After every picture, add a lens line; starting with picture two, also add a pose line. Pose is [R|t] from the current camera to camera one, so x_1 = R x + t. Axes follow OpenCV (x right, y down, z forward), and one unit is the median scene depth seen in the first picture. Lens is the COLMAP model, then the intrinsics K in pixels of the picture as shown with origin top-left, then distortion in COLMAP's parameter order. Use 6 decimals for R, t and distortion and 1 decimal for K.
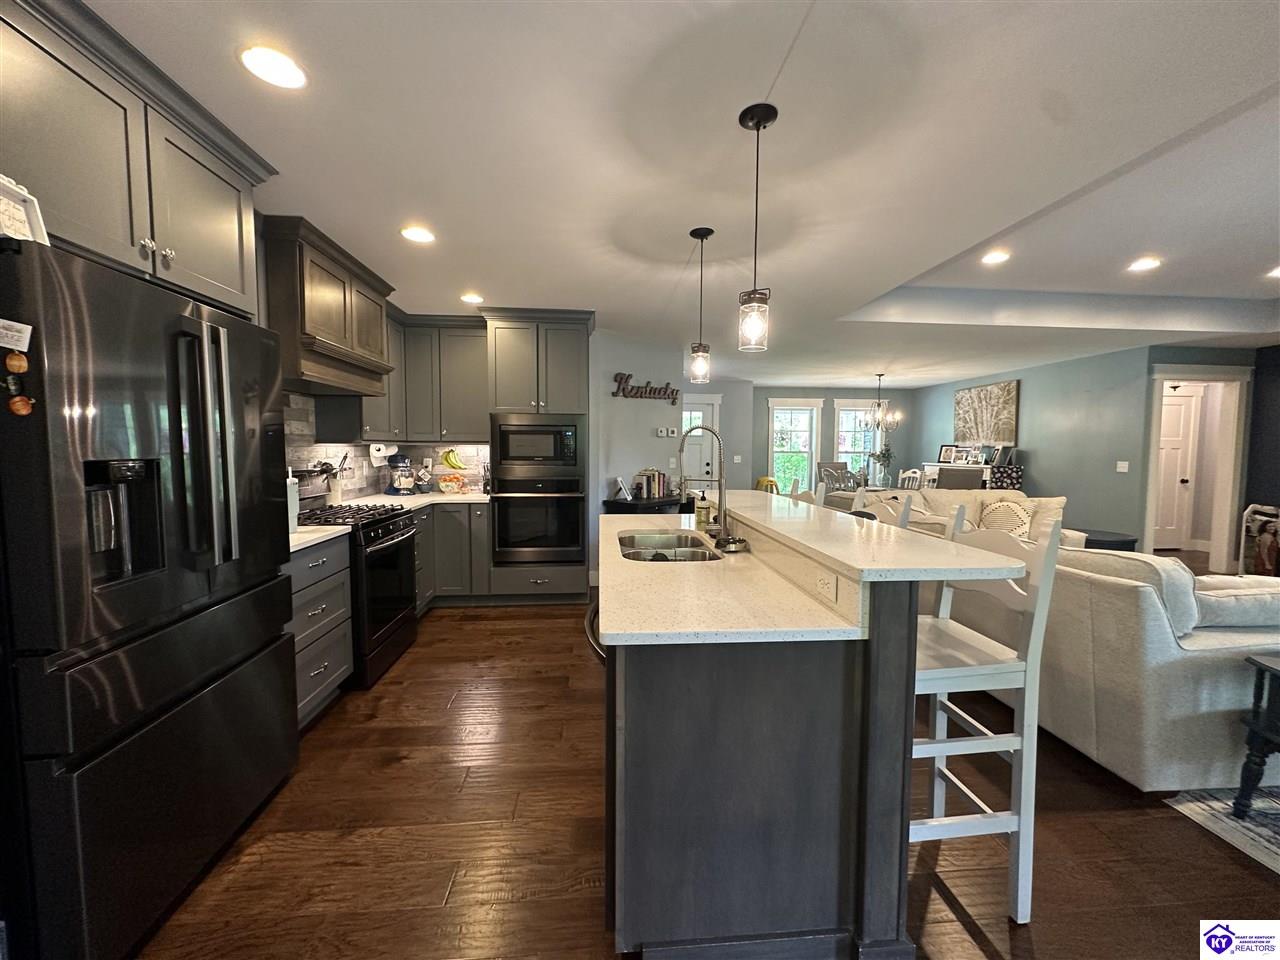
lens RADIAL K [[510.0, 0, 643.7], [0, 510.0, 477.7], [0, 0, 1]] dist [-0.001575, 0.000031]
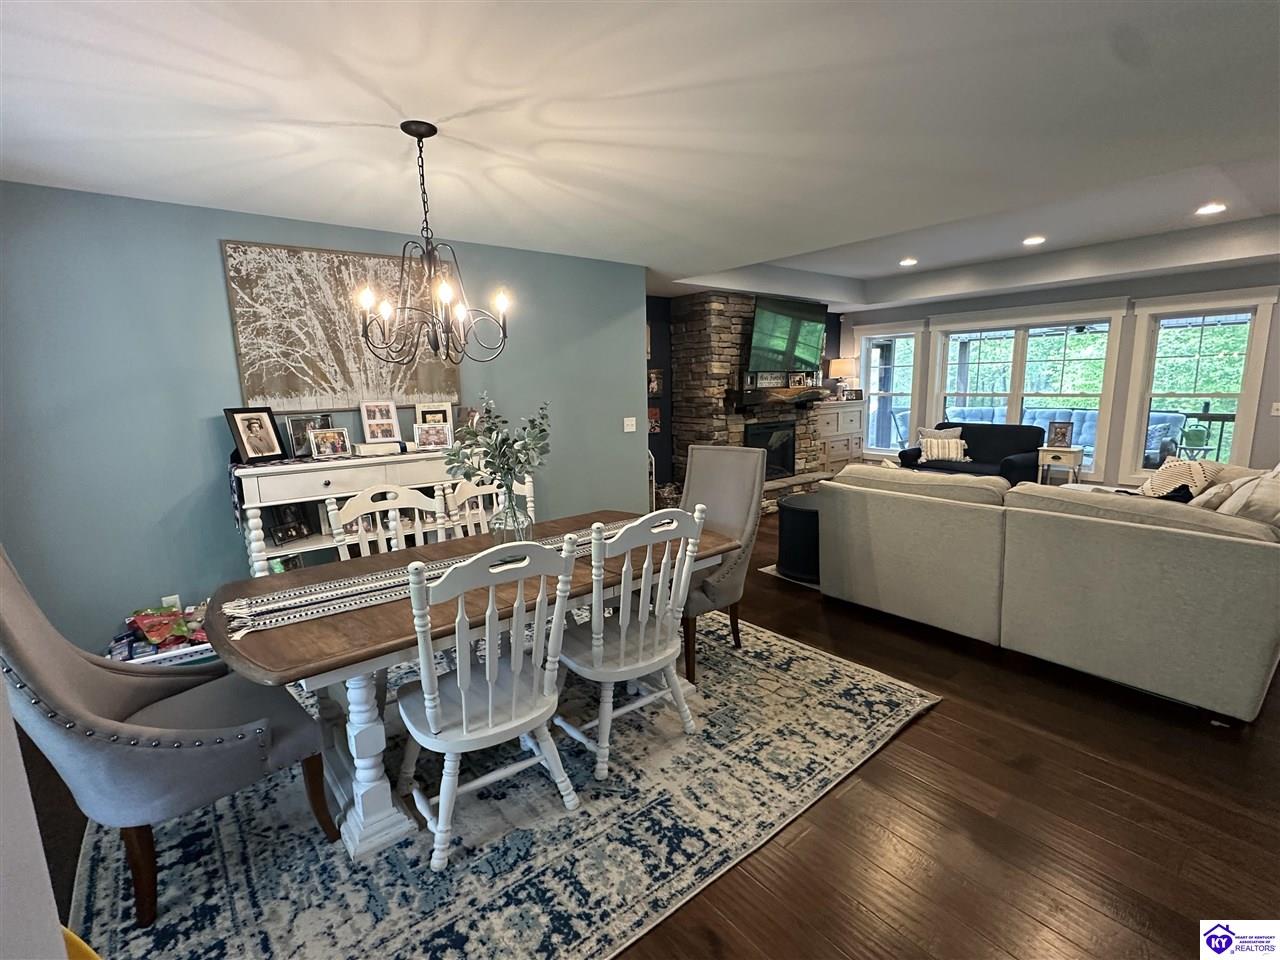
lens RADIAL K [[594.8, 0, 640.7], [0, 594.8, 476.8], [0, 0, 1]] dist [-0.011703, -0.000485]
pose [[-0.549489, -0.143249, 0.823129, 0.150765], [0.051599, 0.977493, 0.204558, -0.098133], [-0.833906, 0.154875, -0.529730, 1.139497]]
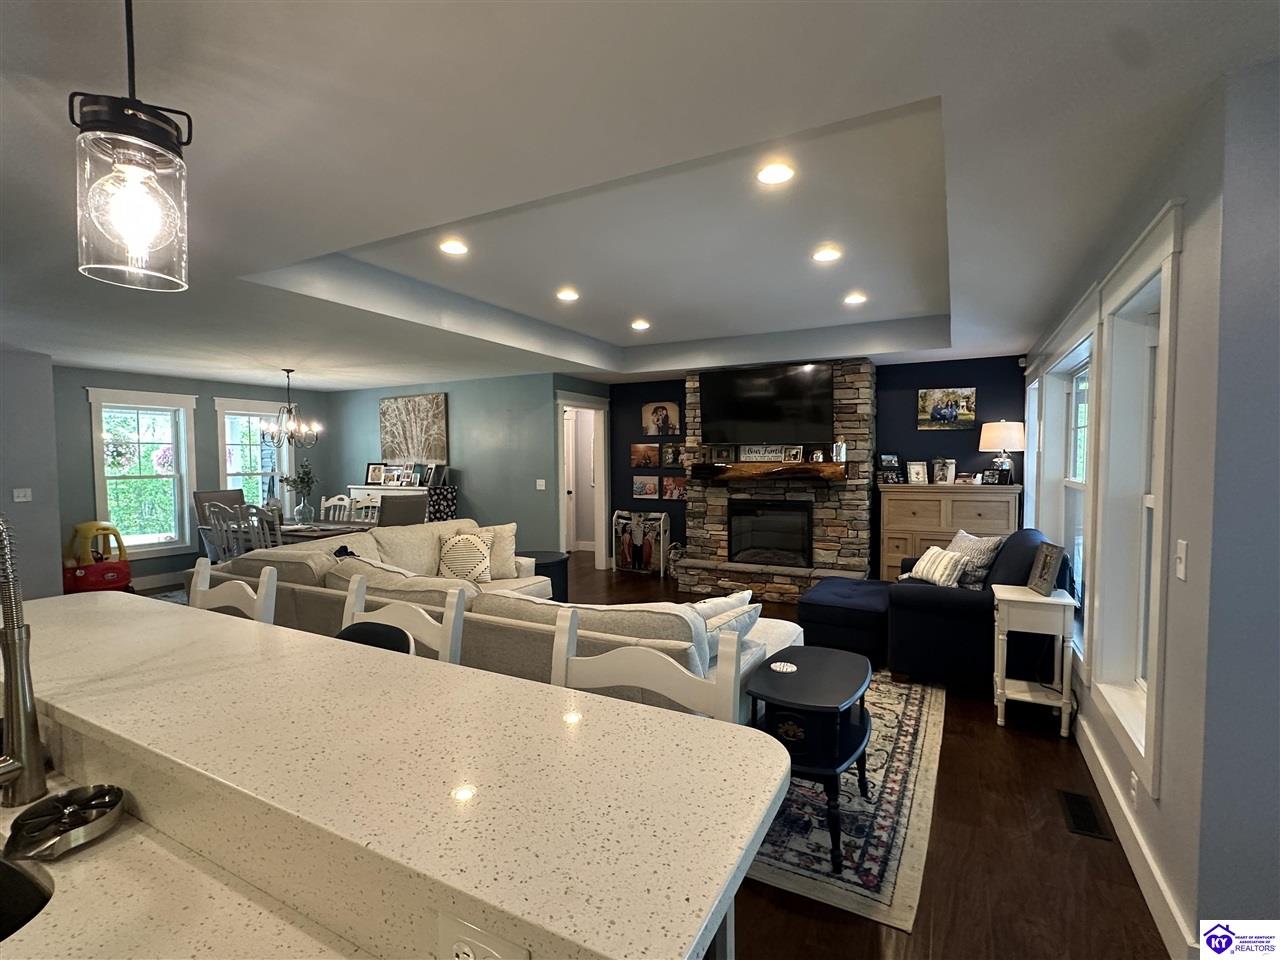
lens RADIAL K [[594.8, 0, 645.6], [0, 594.8, 486.1], [0, 0, 1]] dist [-0.011703, -0.000485]
pose [[0.535906, -0.048668, 0.842874, 0.014876], [0.057113, 0.998140, 0.021321, -0.025205], [-0.842343, 0.036713, 0.537689, 0.120905]]
